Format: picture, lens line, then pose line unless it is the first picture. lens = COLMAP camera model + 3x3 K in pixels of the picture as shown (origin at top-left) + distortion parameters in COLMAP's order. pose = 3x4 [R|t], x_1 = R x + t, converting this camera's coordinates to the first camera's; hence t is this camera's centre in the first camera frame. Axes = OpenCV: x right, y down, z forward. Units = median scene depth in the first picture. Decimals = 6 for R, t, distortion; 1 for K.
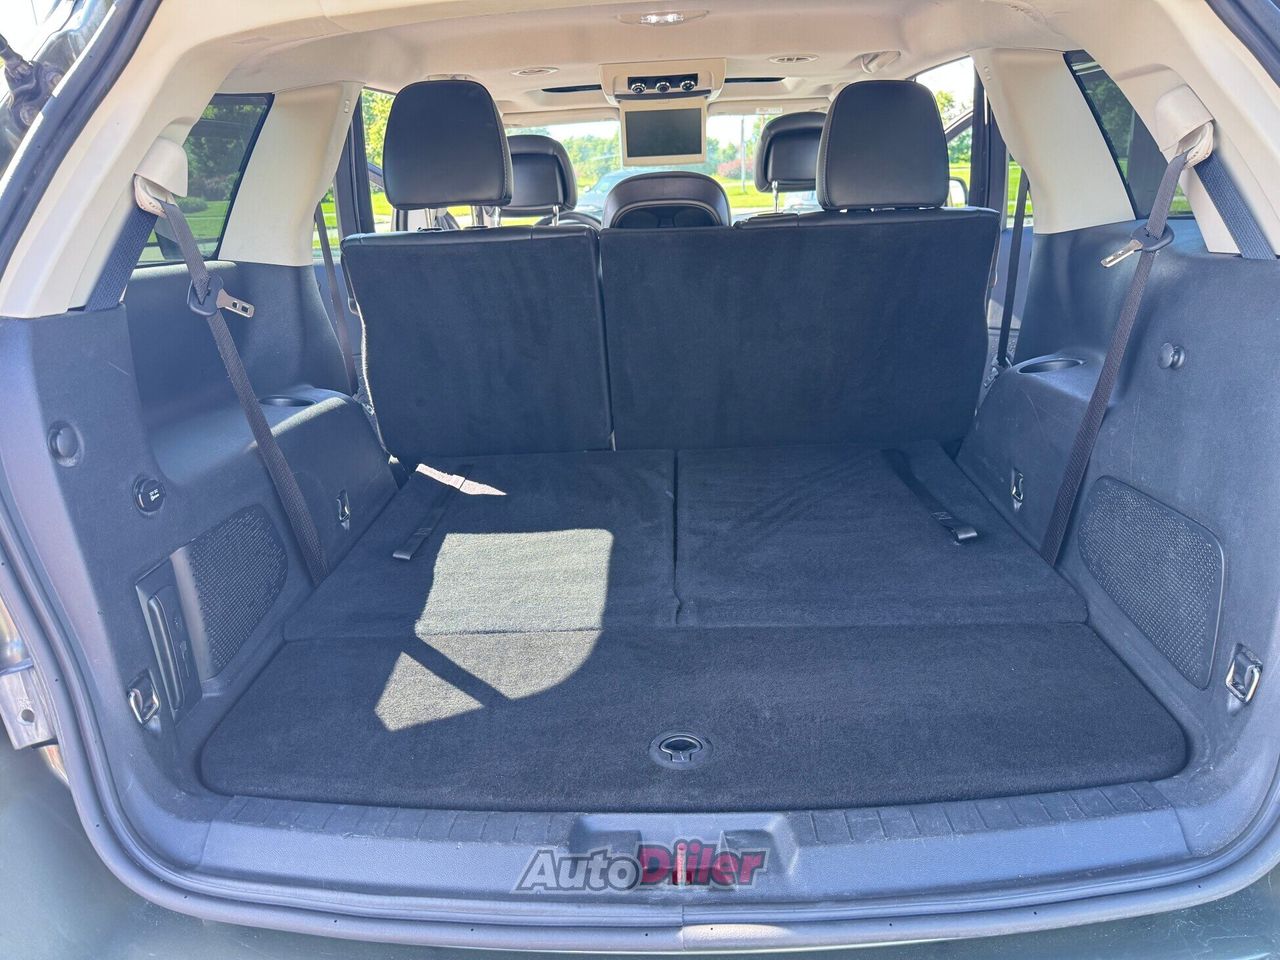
lens RADIAL K [[898.8, 0, 645.5], [0, 898.8, 487.7], [0, 0, 1]] dist [0.007272, -0.006425]
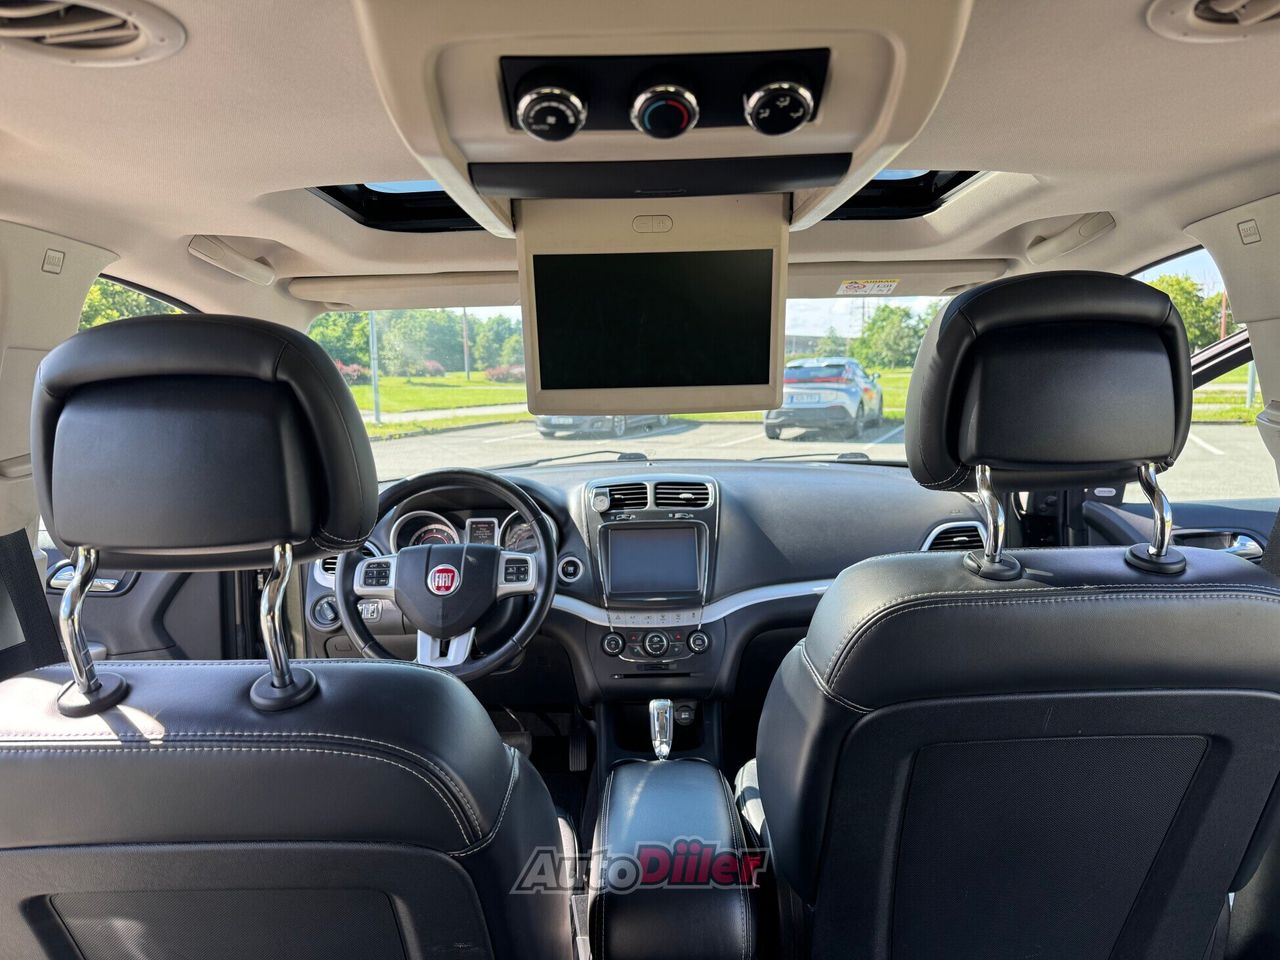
lens RADIAL K [[929.3, 0, 640.0], [0, 929.3, 480.0], [0, 0, 1]] dist [-0.007911, -0.009418]
pose [[0.999704, 0.017945, 0.016451, 0.010125], [-0.013875, 0.975243, -0.220701, -0.266843], [-0.020004, 0.220407, 0.975203, 0.693501]]
